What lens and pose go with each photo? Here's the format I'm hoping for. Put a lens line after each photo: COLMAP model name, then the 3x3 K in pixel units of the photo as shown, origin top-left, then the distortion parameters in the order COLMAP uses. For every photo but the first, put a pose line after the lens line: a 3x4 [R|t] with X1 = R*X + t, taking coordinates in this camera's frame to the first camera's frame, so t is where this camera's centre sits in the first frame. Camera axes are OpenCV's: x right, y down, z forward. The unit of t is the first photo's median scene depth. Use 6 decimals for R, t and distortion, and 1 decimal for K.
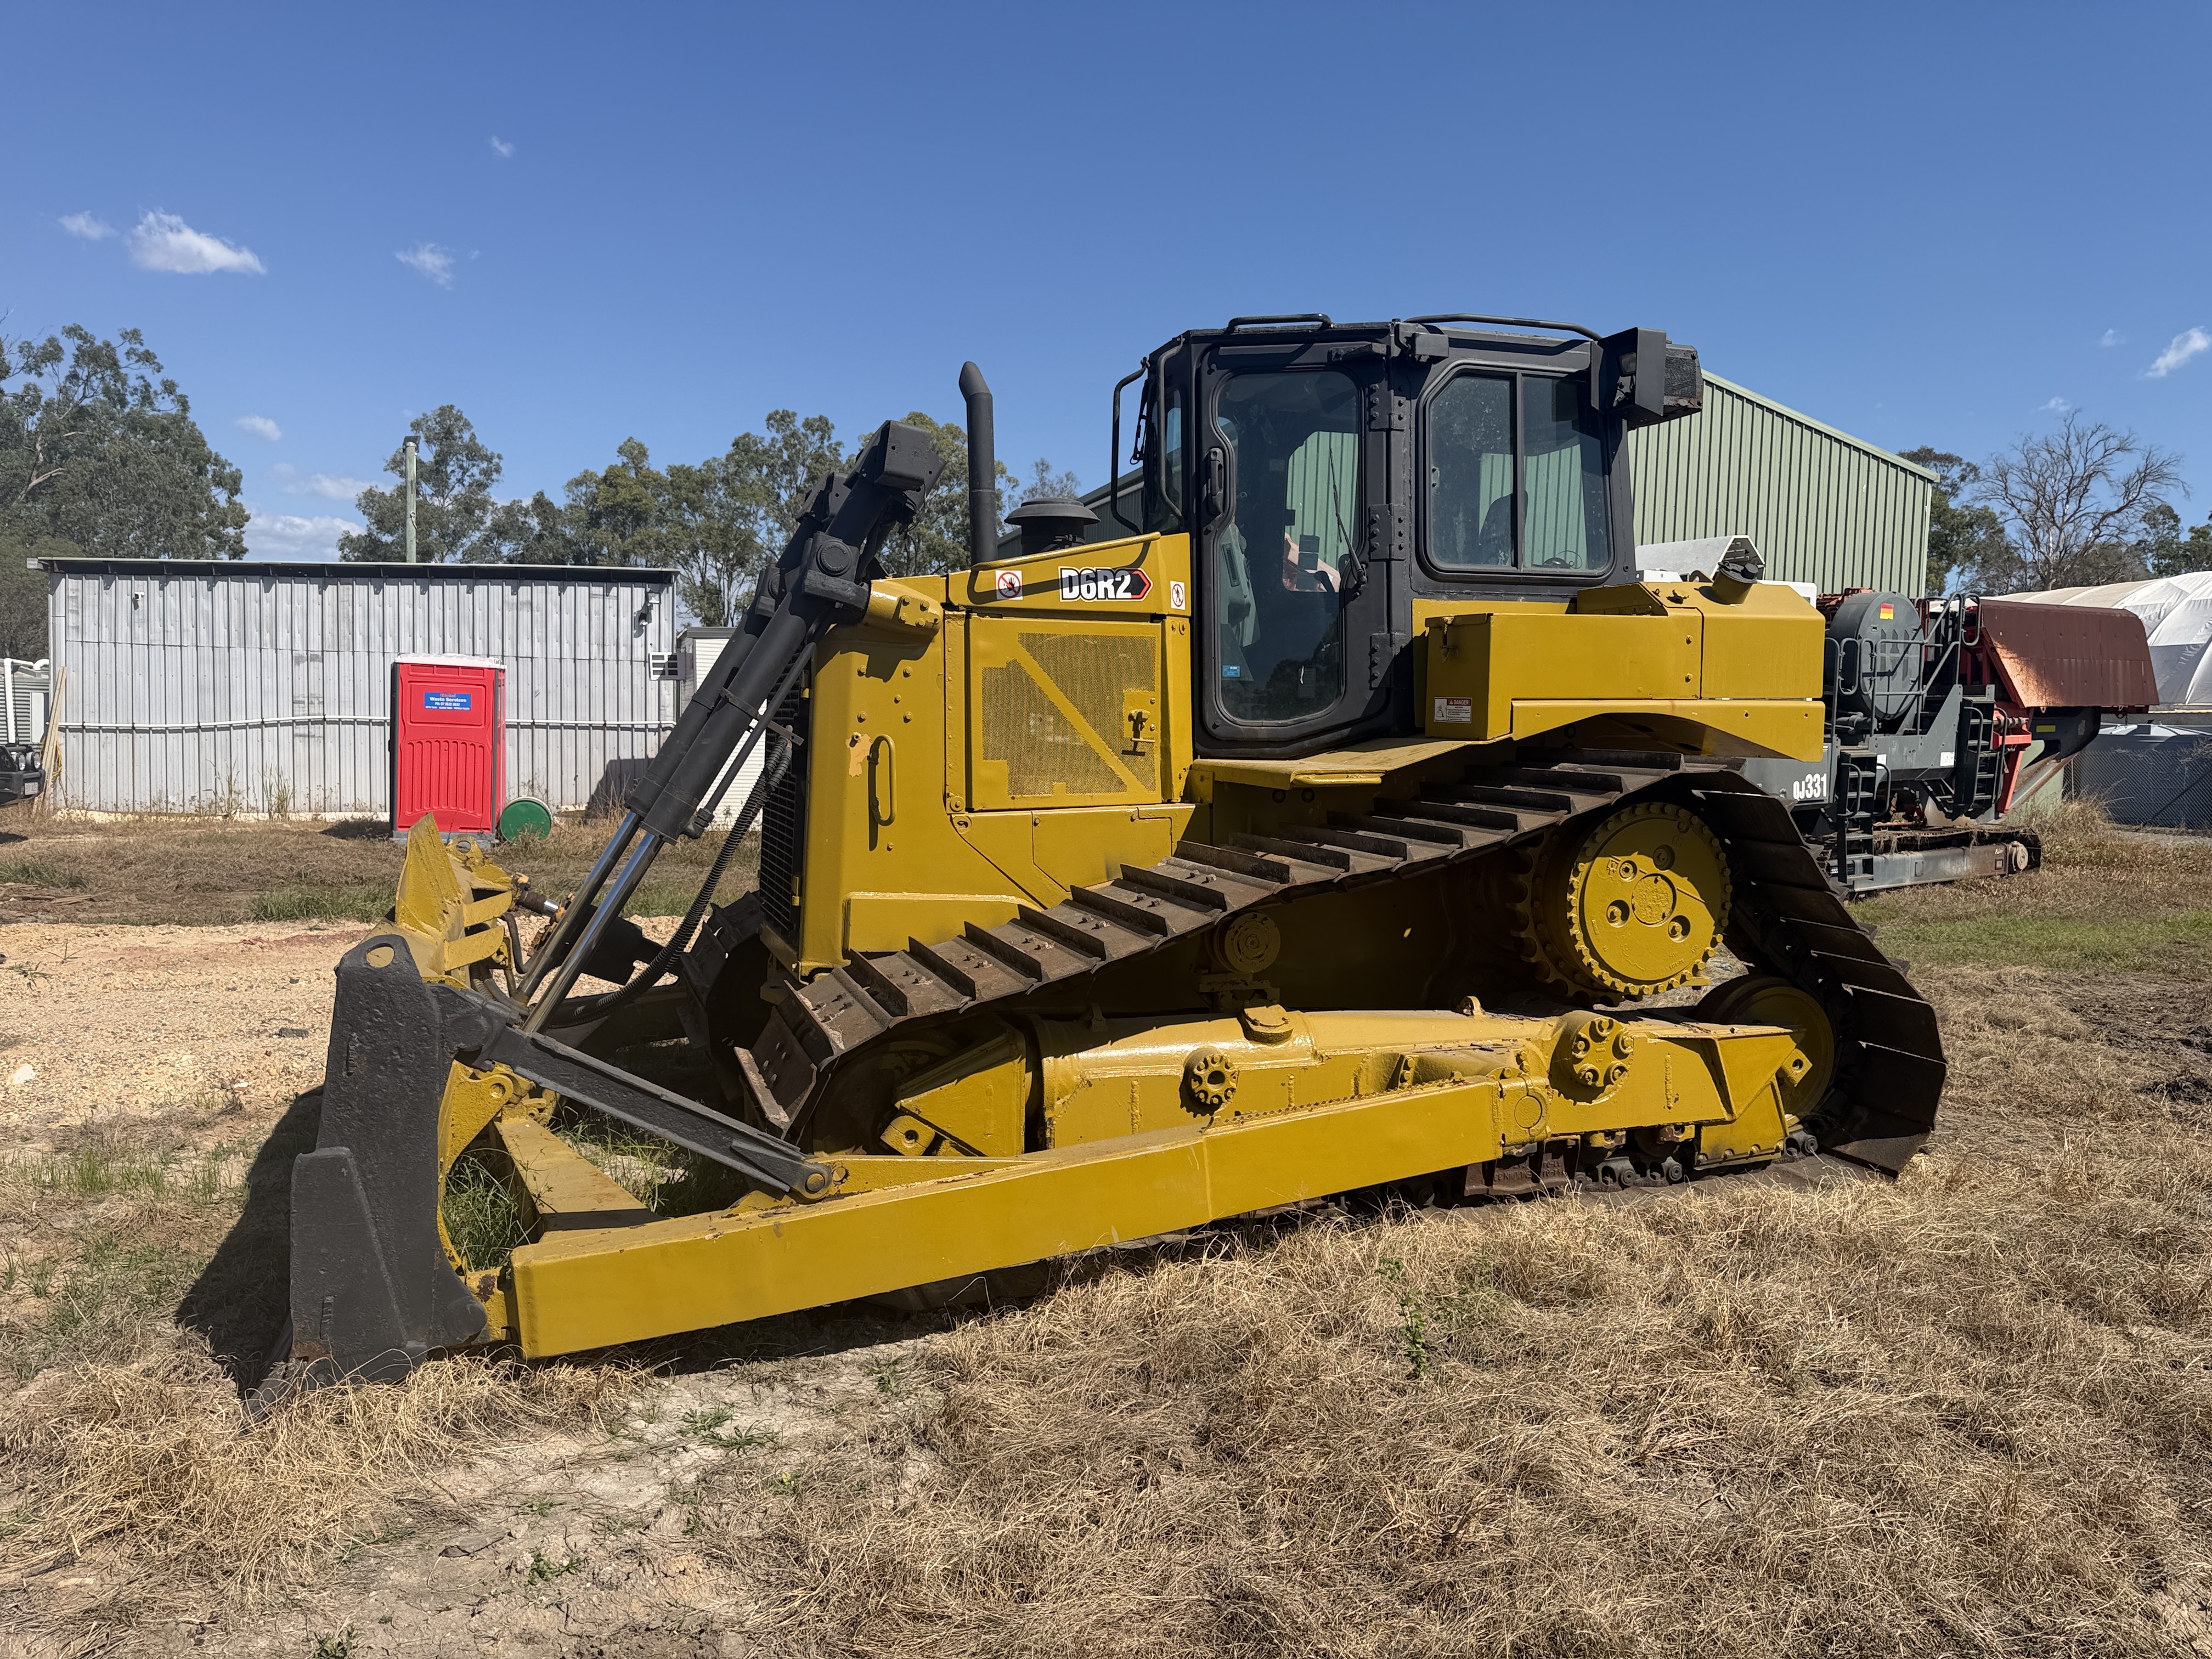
lens RADIAL K [[1534.7, 0, 1117.3], [0, 1534.7, 840.6], [0, 0, 1]] dist [0.074708, -0.097332]
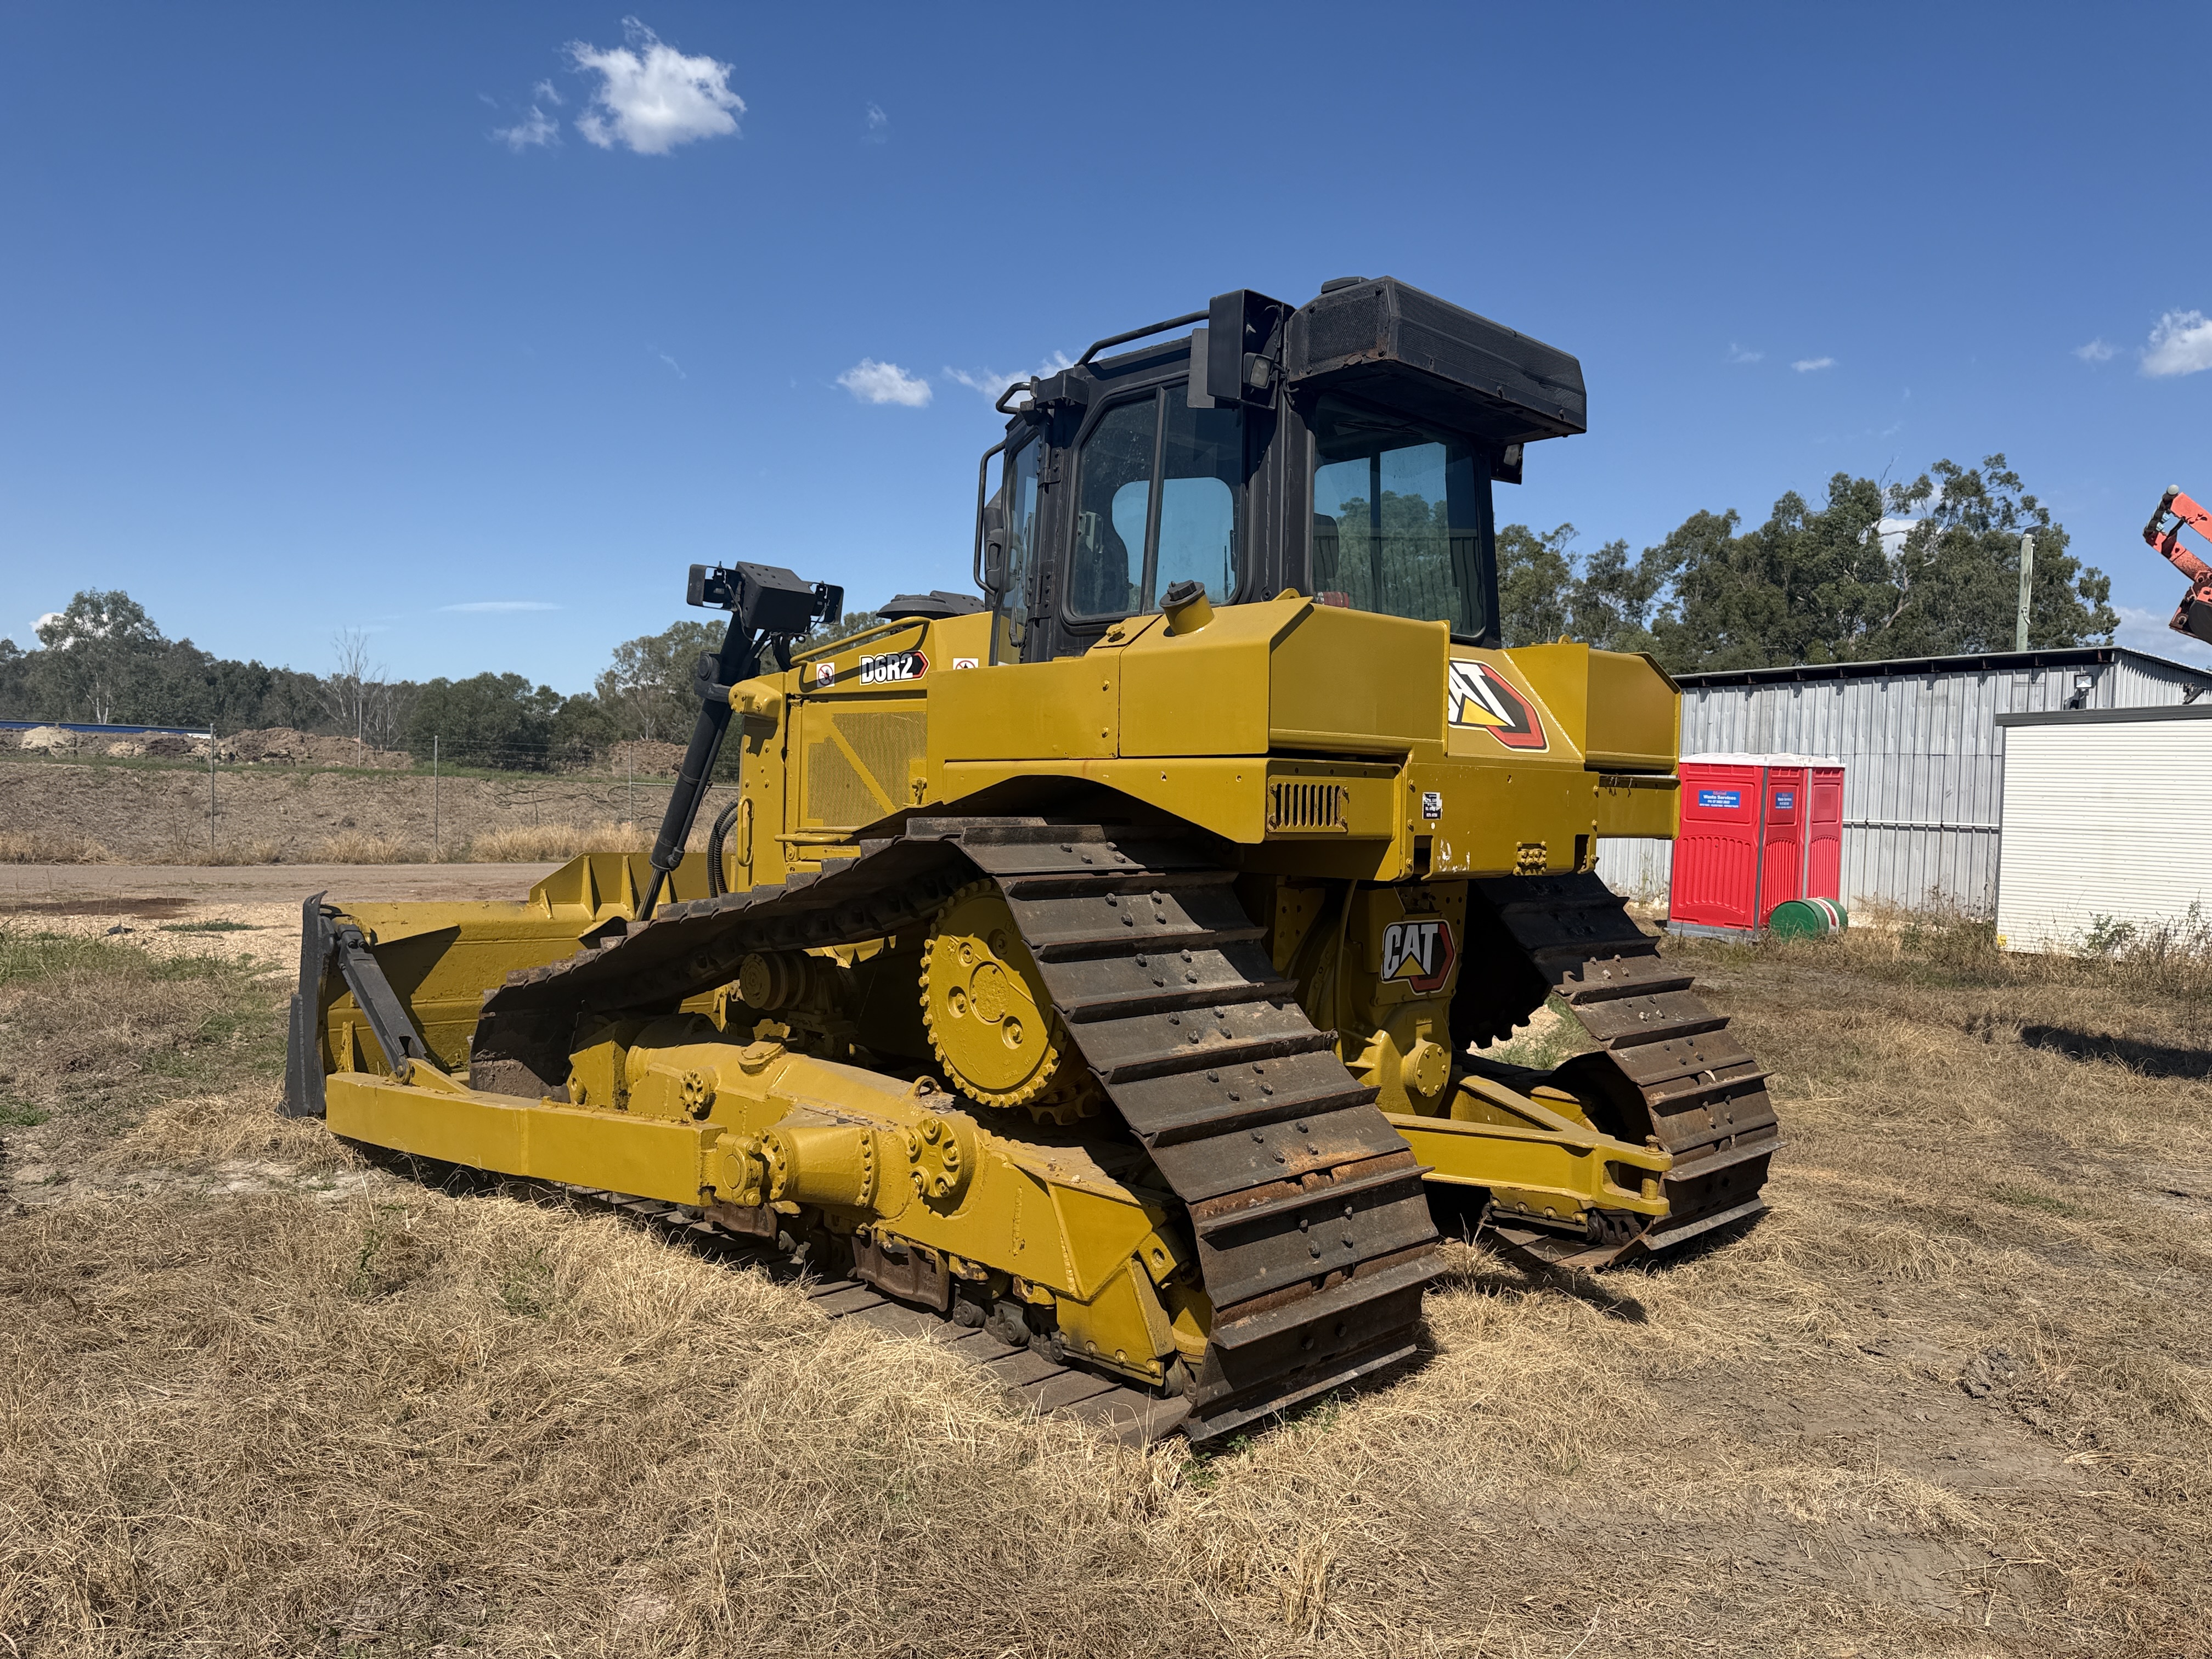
lens RADIAL K [[1536.6, 0, 1106.0], [0, 1536.6, 829.5], [0, 0, 1]] dist [0.081048, -0.111479]
pose [[0.438839, 0.020138, -0.898340, 1.074175], [-0.090131, 0.995693, -0.021709, -0.036358], [0.894034, 0.090495, 0.438765, 0.644471]]
